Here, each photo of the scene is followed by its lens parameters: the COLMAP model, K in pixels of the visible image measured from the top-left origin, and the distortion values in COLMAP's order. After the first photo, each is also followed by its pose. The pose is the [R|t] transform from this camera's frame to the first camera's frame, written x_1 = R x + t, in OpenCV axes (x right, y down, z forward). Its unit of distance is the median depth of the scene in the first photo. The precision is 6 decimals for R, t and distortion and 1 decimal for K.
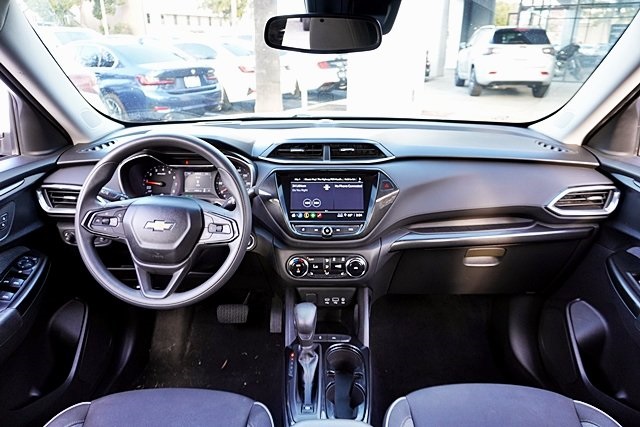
lens RADIAL K [[432.9, 0, 320.0], [0, 432.9, 213.5], [0, 0, 1]] dist [-0.044469, 0.041318]
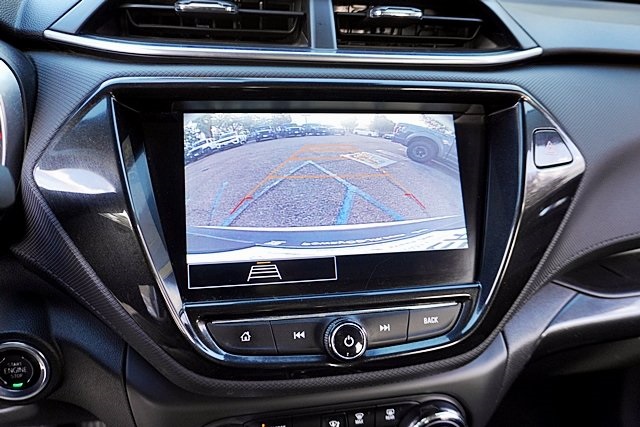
lens RADIAL K [[476.1, 0, 320.0], [0, 476.1, 213.5], [0, 0, 1]] dist [-0.040974, 0.000674]
pose [[0.978252, -0.036305, 0.204220, -0.048495], [0.014124, 0.993937, 0.109038, -0.057597], [-0.206941, -0.103782, 0.972833, 0.721864]]
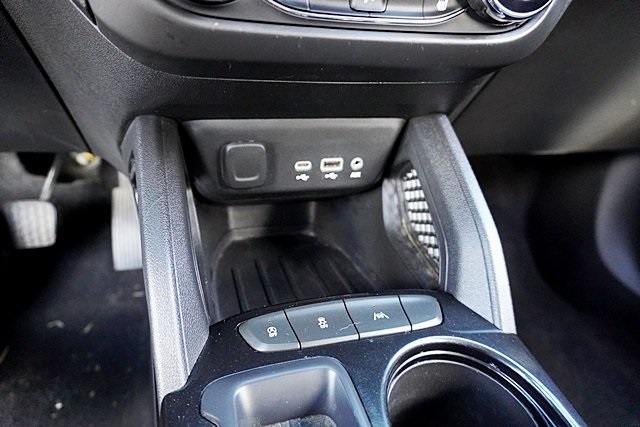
lens RADIAL K [[432.9, 0, 320.0], [0, 432.9, 213.5], [0, 0, 1]] dist [-0.044469, 0.041318]
pose [[0.955594, -0.070886, 0.286034, -0.061044], [0.003826, 0.973540, 0.228485, 0.185485], [-0.294662, -0.217245, 0.930580, 0.819658]]
